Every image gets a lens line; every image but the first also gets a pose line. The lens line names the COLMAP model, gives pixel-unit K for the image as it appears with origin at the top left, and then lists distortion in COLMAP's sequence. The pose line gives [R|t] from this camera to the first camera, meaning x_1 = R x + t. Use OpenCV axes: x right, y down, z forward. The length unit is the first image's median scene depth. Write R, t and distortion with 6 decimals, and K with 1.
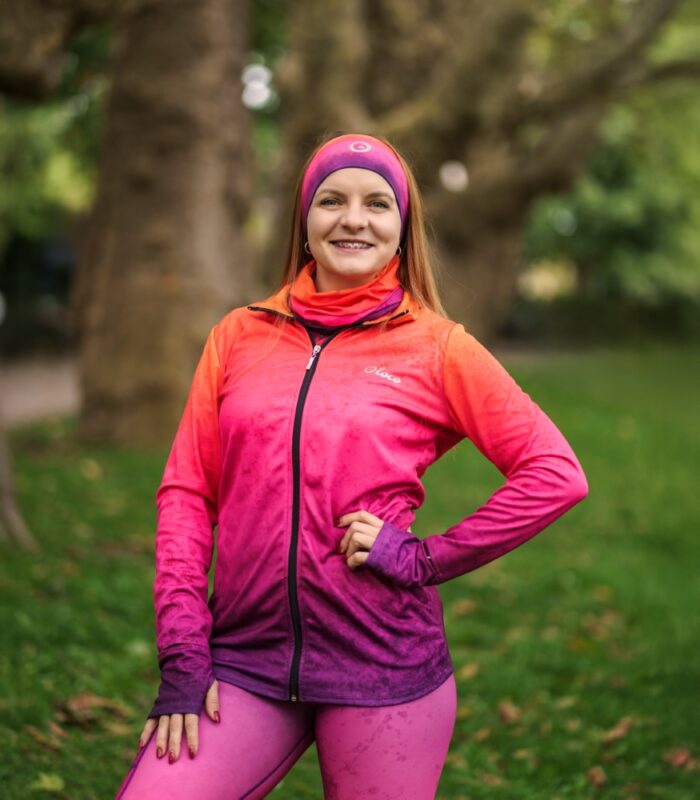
lens RADIAL K [[2145.3, 0, 350.0], [0, 2145.3, 400.0], [0, 0, 1]] dist [0.449688, 0.720607]
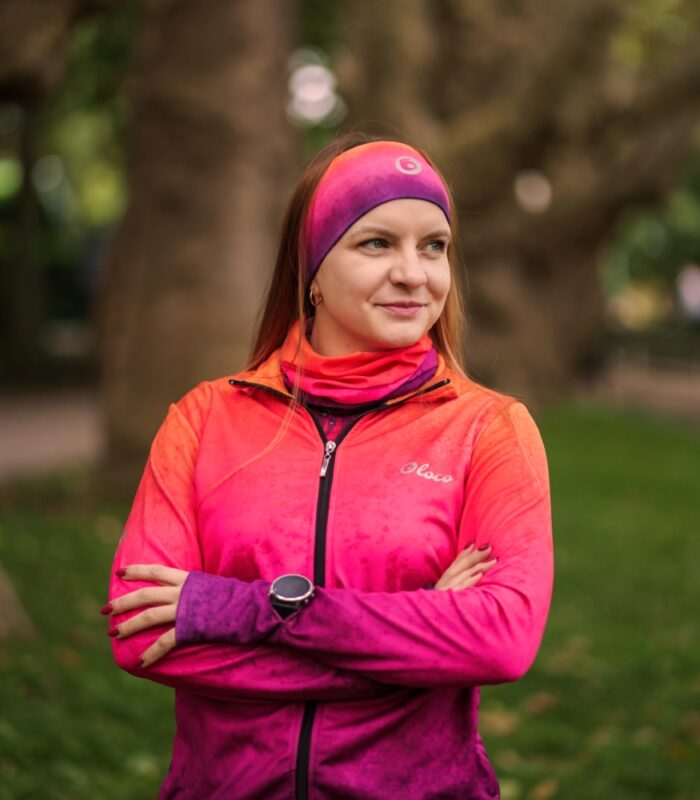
lens RADIAL K [[2145.3, 0, 350.0], [0, 2145.3, 400.0], [0, 0, 1]] dist [0.449688, 0.720607]
pose [[0.999296, 0.002961, -0.037413, 0.009331], [-0.003161, 0.999981, -0.005297, -0.016034], [0.037397, 0.005411, 0.999286, 0.137547]]
